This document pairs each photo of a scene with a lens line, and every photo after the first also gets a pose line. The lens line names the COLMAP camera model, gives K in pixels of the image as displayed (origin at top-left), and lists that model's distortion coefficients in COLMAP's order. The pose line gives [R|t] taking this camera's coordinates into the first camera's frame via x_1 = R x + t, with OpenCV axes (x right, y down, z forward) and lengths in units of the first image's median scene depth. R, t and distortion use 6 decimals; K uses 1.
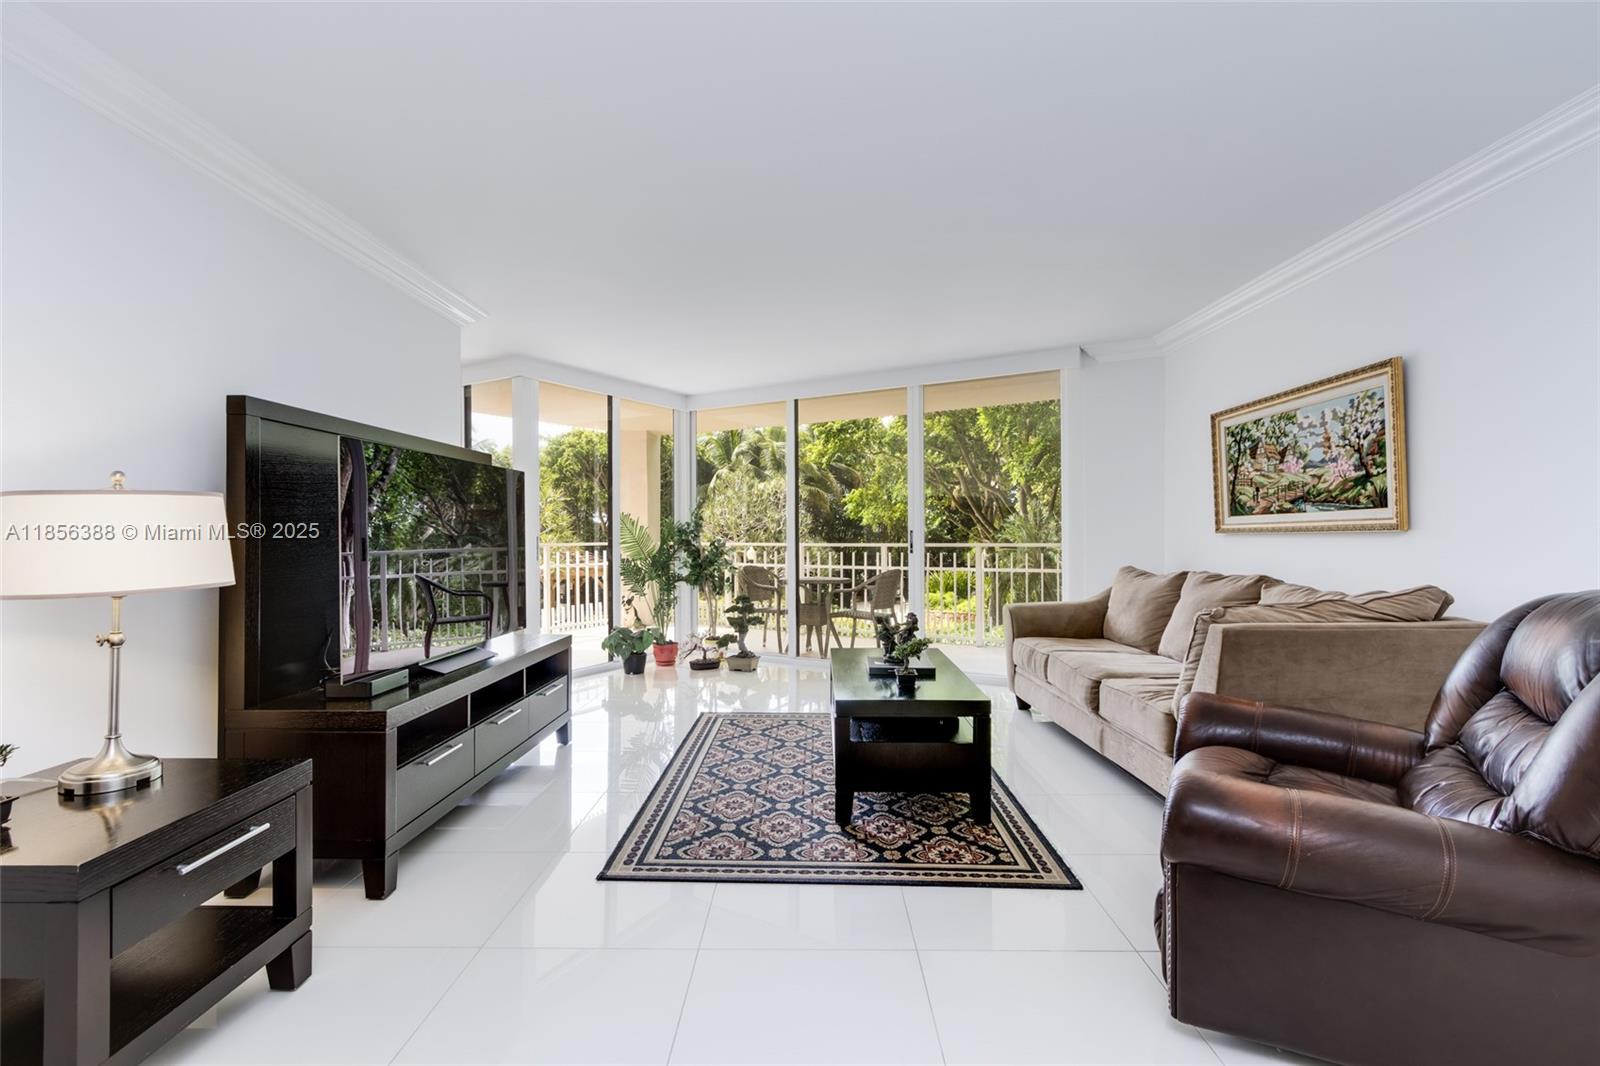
lens RADIAL K [[732.5, 0, 805.3], [0, 732.5, 528.8], [0, 0, 1]] dist [0.003322, 0.000056]
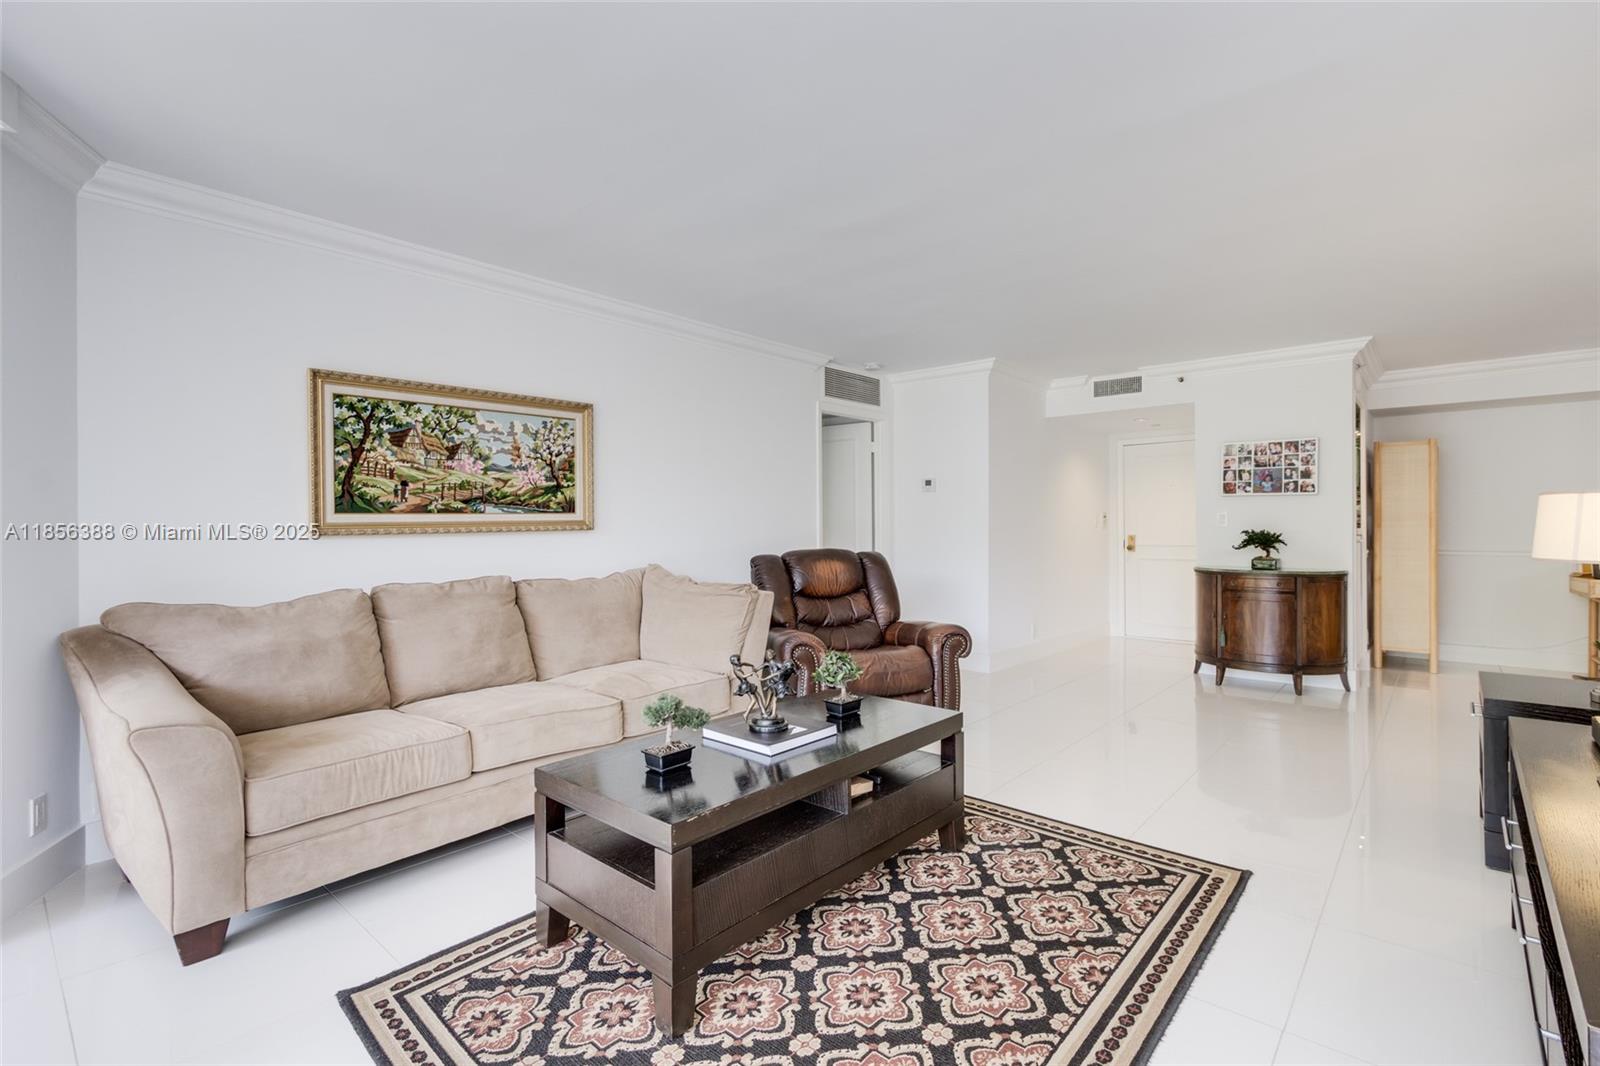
lens RADIAL K [[732.5, 0, 805.3], [0, 732.5, 528.8], [0, 0, 1]] dist [0.003322, 0.000056]
pose [[-0.758718, 0.007999, 0.651370, -0.345607], [0.007849, 0.999964, -0.003138, 0.006866], [-0.651372, 0.002732, -0.758754, 1.556841]]
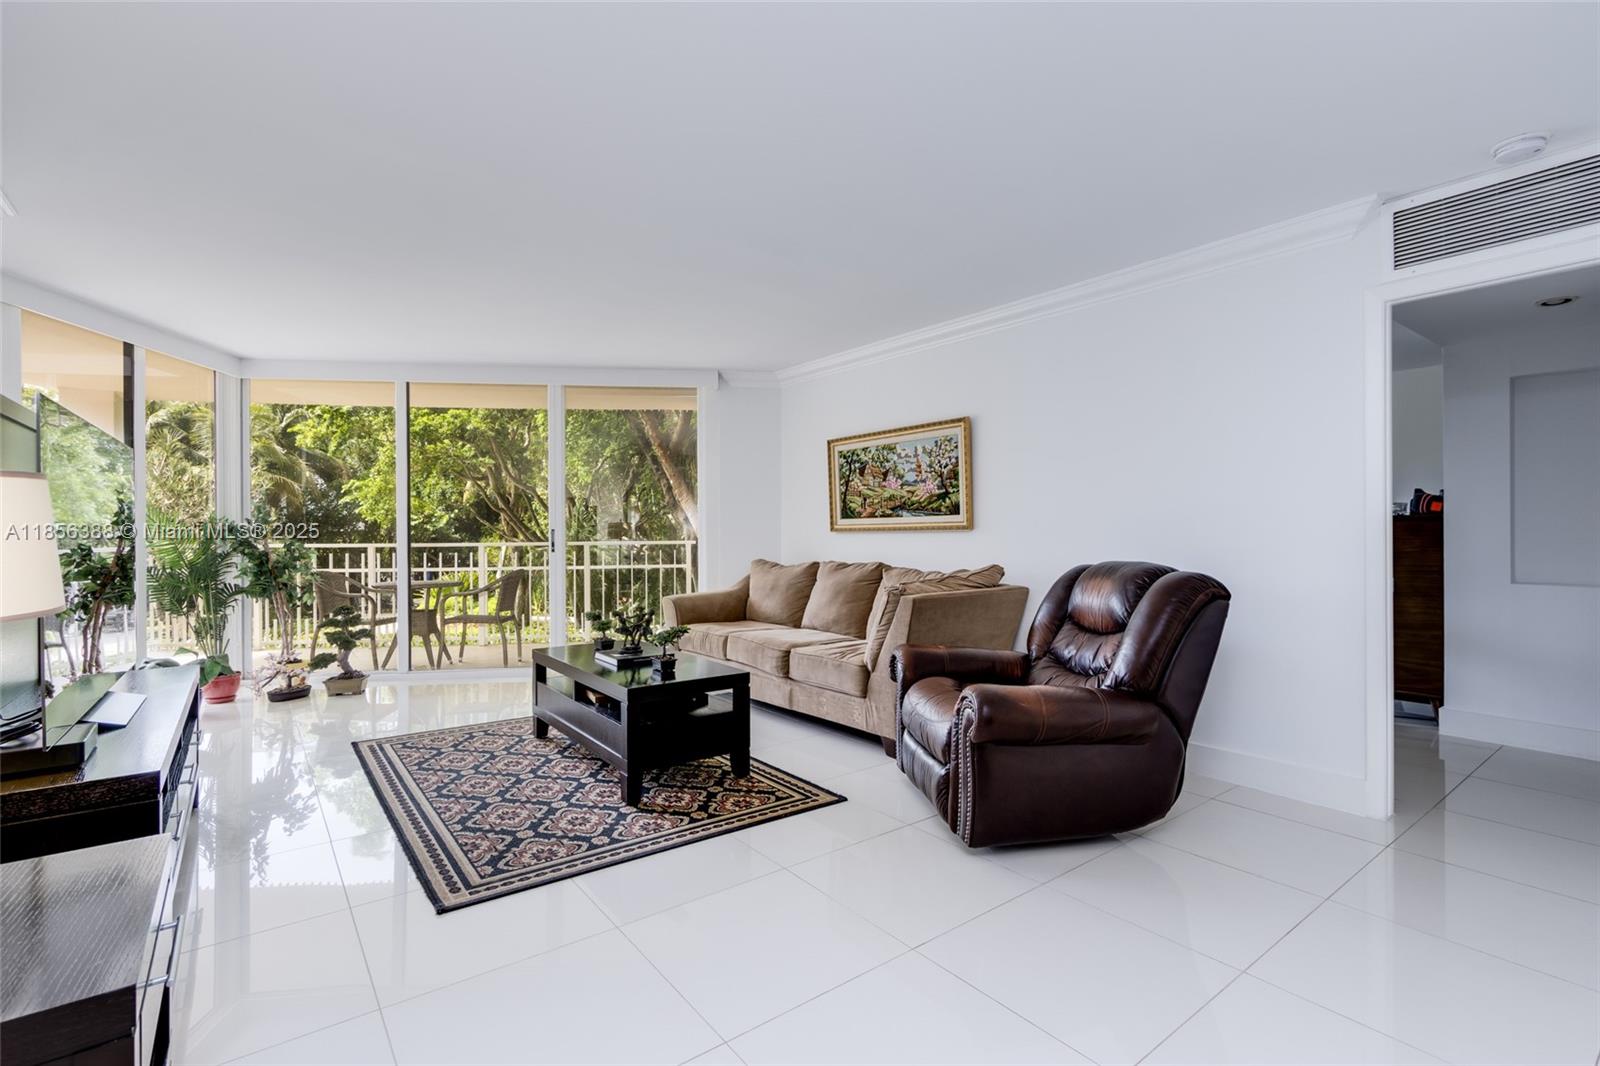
lens RADIAL K [[732.5, 0, 805.3], [0, 732.5, 528.8], [0, 0, 1]] dist [0.003322, 0.000056]
pose [[0.786418, 0.000735, 0.617694, -0.354232], [-0.001955, 0.999997, 0.001300, -0.000798], [-0.617691, -0.002230, 0.786418, 0.004003]]
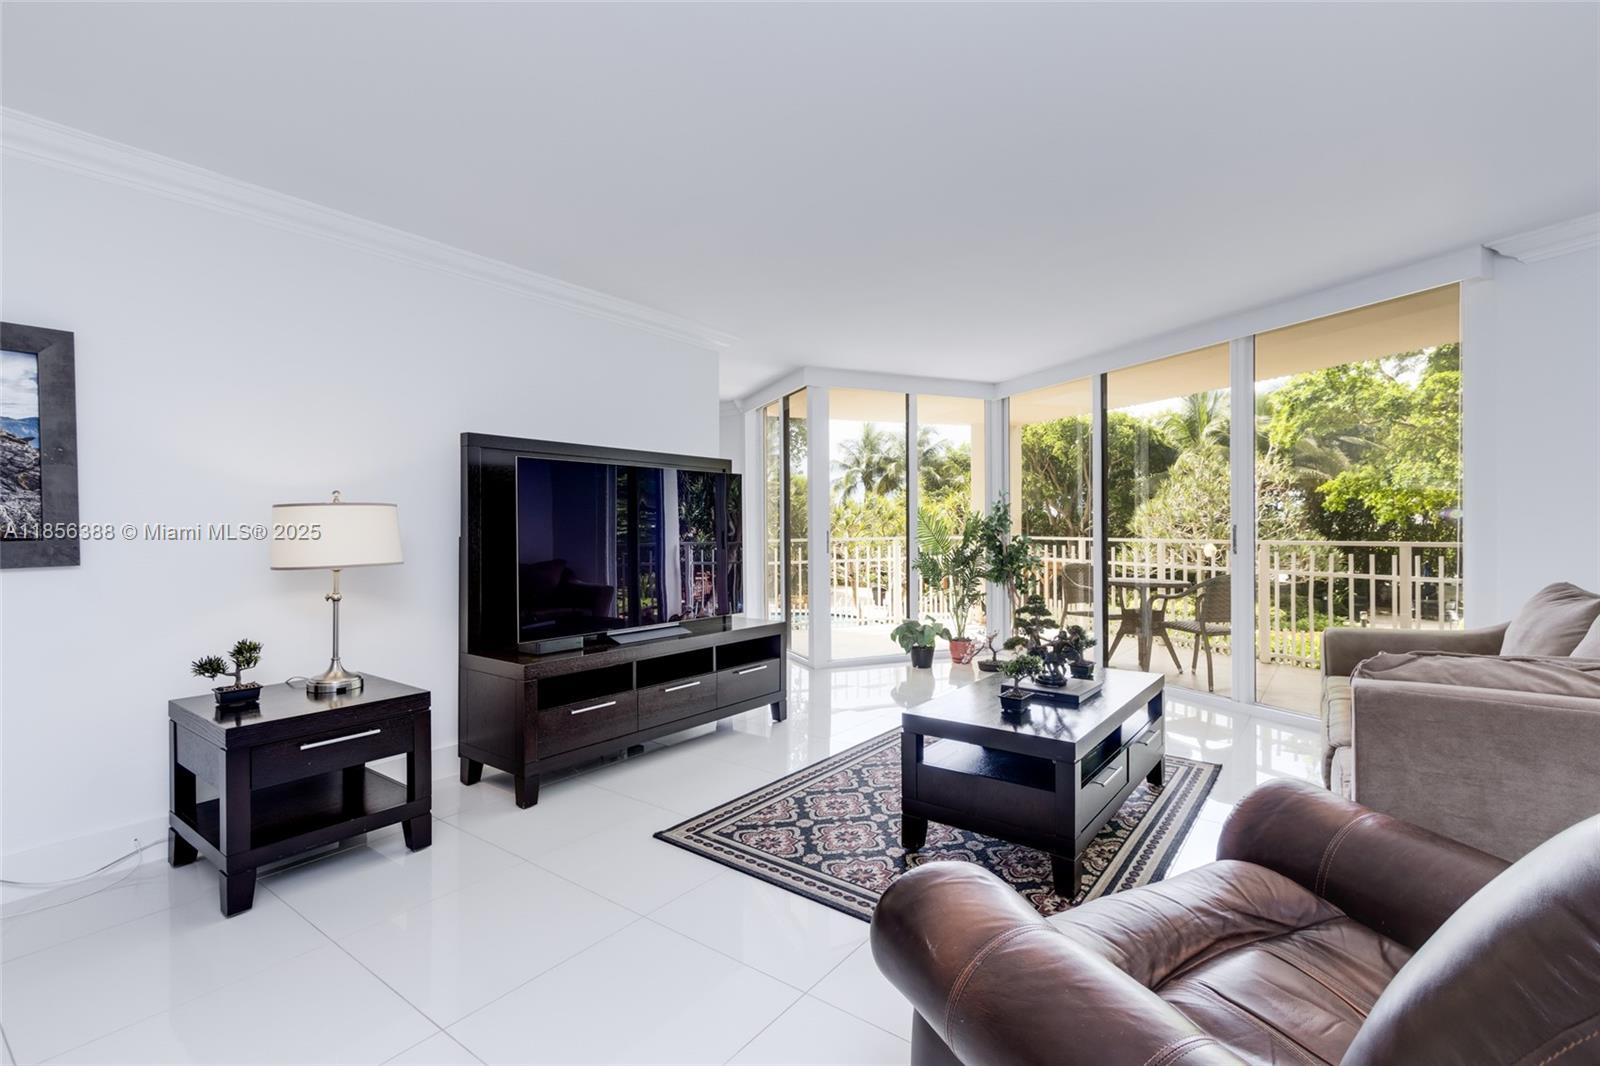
lens RADIAL K [[732.5, 0, 805.3], [0, 732.5, 528.8], [0, 0, 1]] dist [0.003322, 0.000056]
pose [[0.809663, 0.002763, -0.586889, 0.411311], [0.003003, 0.999956, 0.008851, -0.003636], [0.586888, -0.008928, 0.809619, 0.164875]]
